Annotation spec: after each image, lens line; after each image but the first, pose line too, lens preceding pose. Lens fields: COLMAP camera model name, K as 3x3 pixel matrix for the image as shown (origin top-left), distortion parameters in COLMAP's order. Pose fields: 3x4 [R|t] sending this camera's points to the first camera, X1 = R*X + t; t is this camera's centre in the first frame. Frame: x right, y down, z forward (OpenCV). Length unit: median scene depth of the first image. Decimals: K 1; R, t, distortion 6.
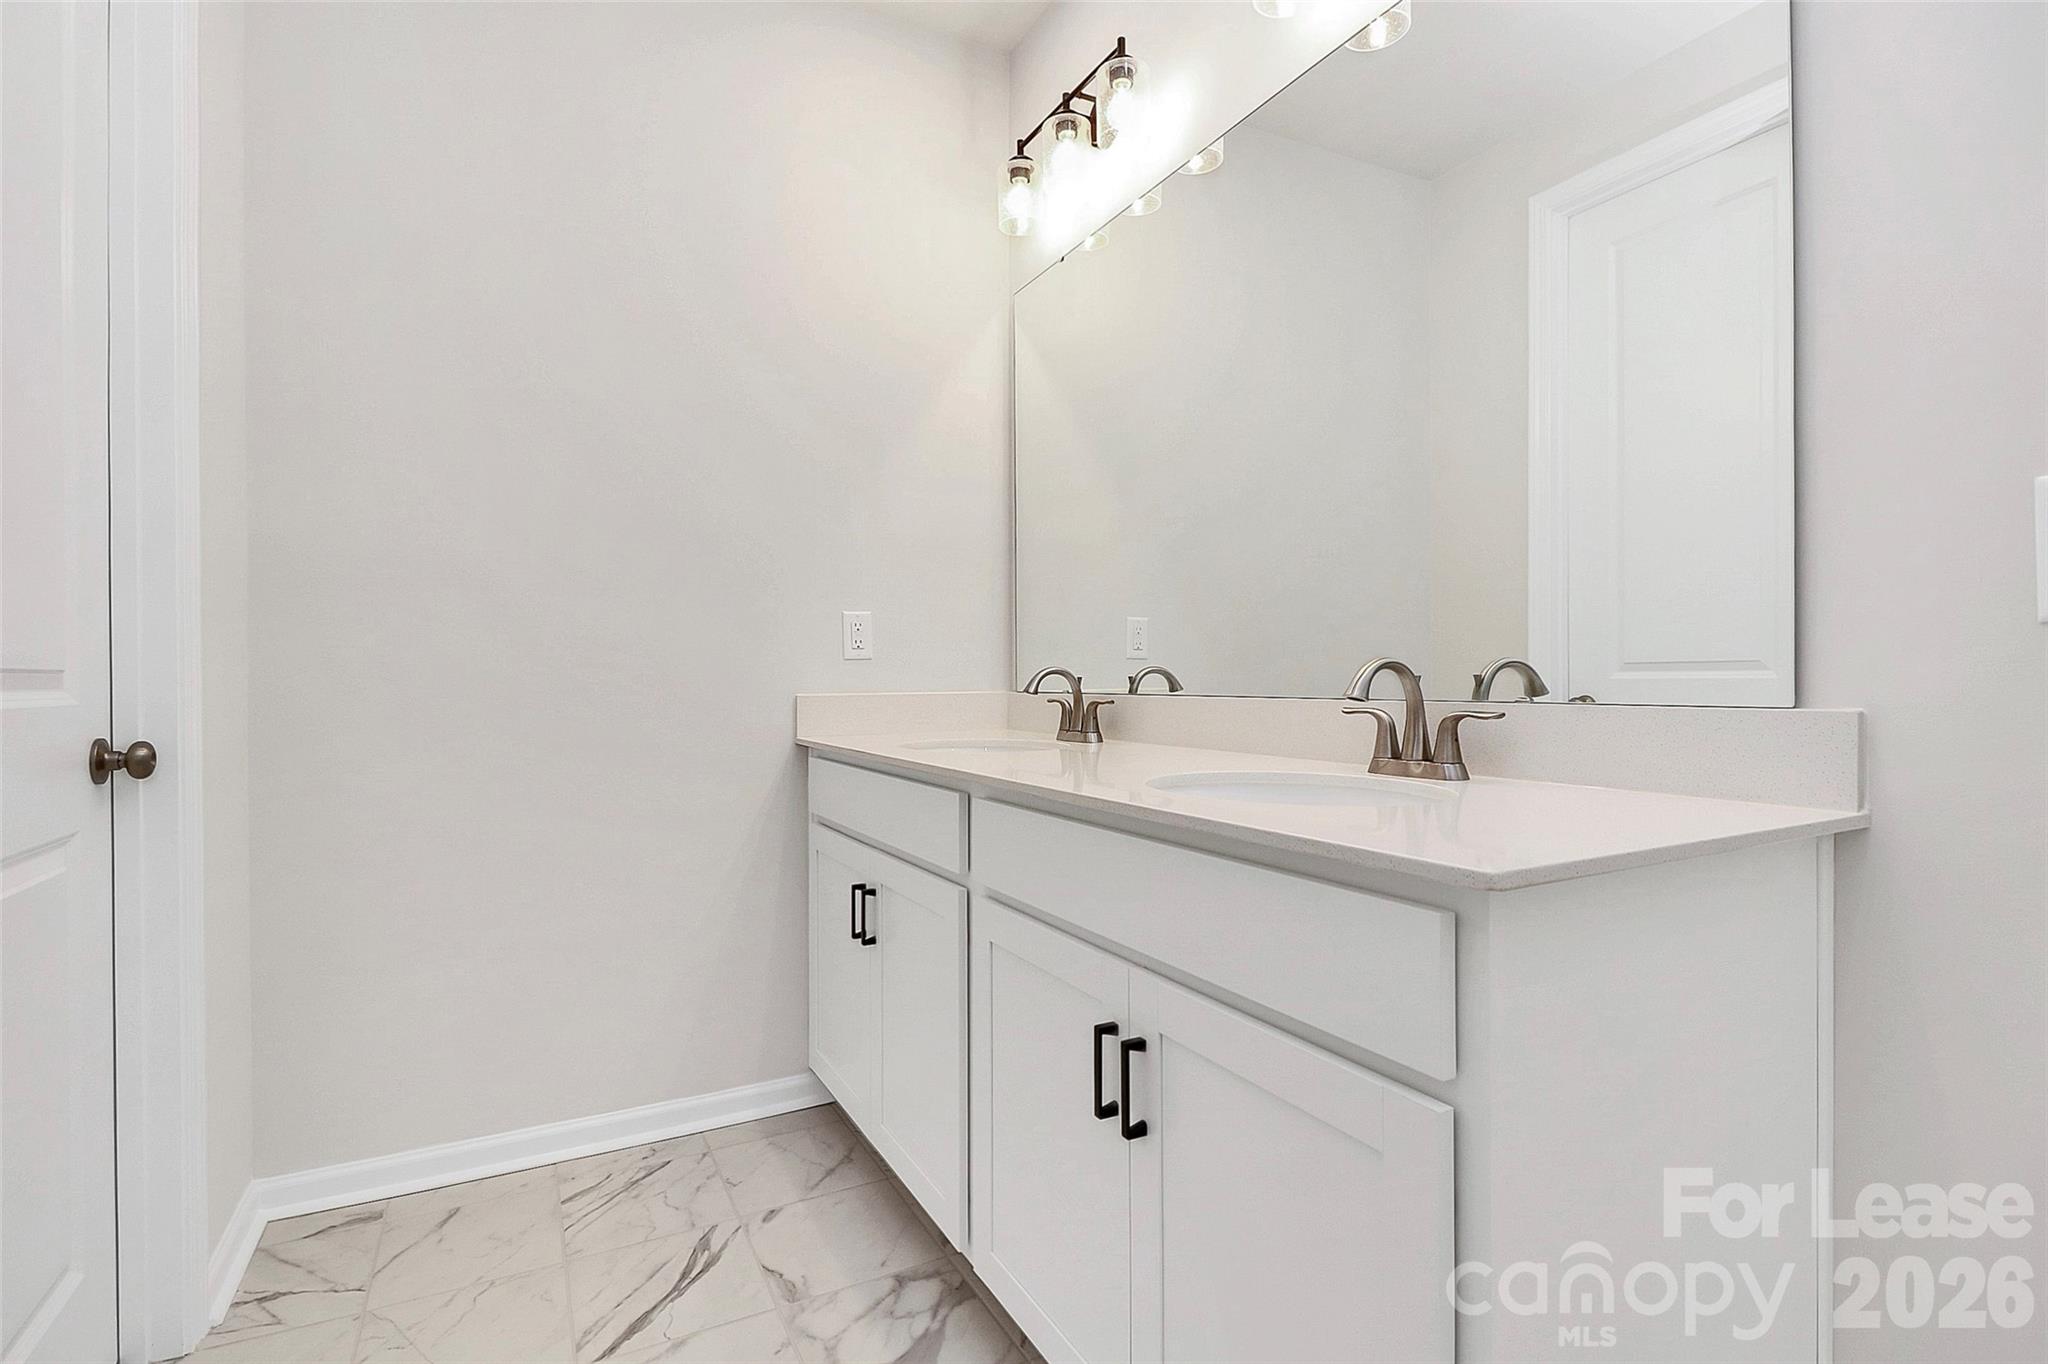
lens RADIAL K [[961.8, 0, 1024.0], [0, 961.8, 682.0], [0, 0, 1]] dist [-0.000115, -0.020022]
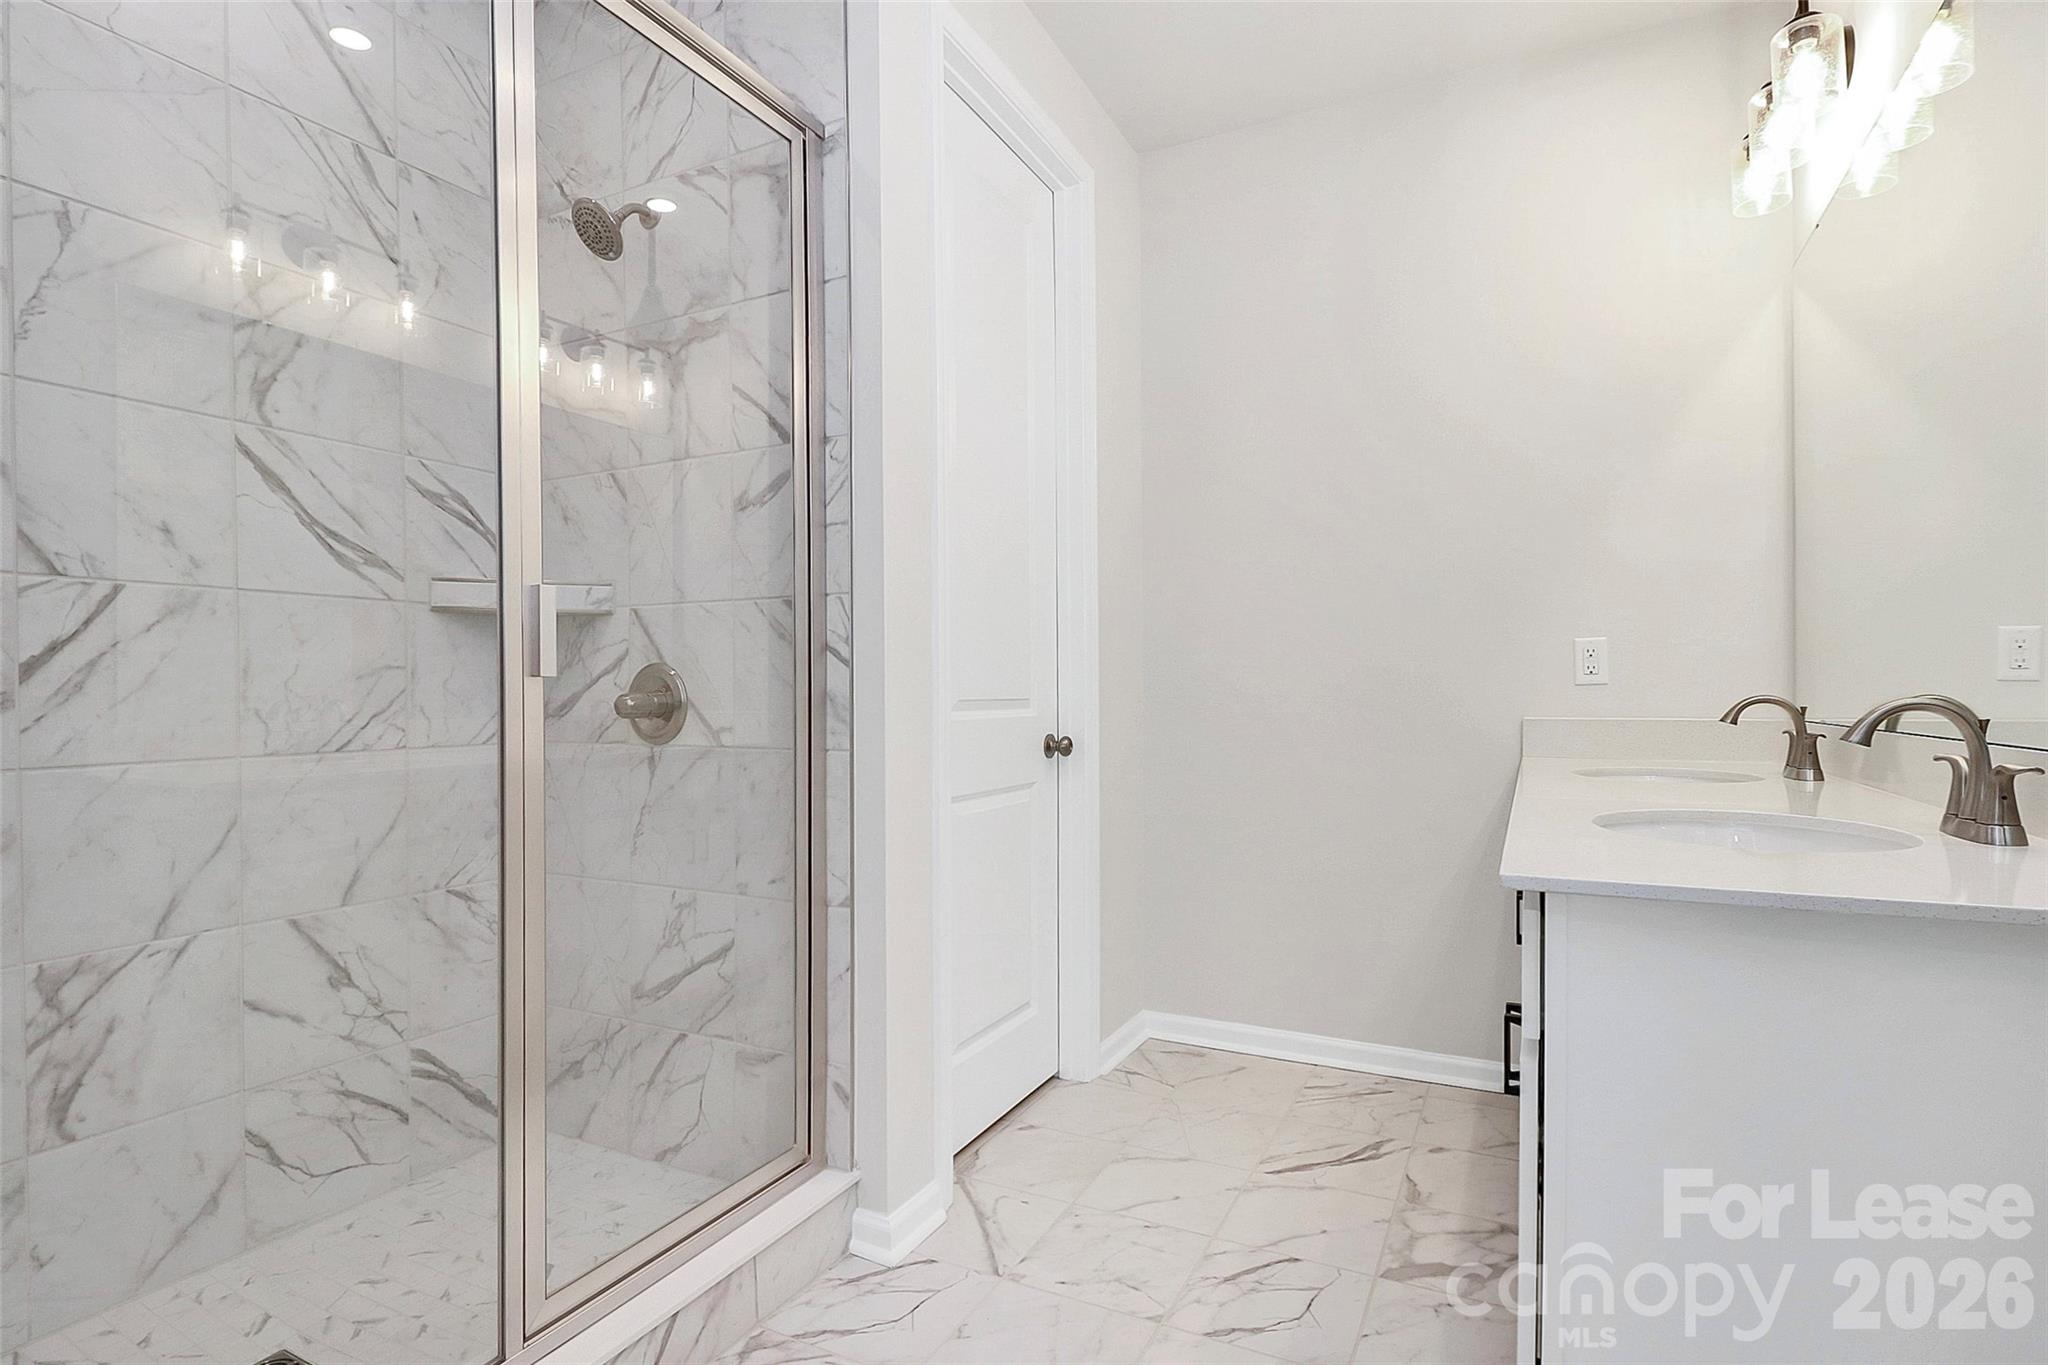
lens RADIAL K [[974.9, 0, 1020.3], [0, 974.9, 735.3], [0, 0, 1]] dist [-0.032609, 0.000558]
pose [[0.565963, 0.039433, -0.823487, 0.439732], [-0.003677, 0.998966, 0.045309, -0.018426], [0.824422, -0.022615, 0.565523, -0.111039]]
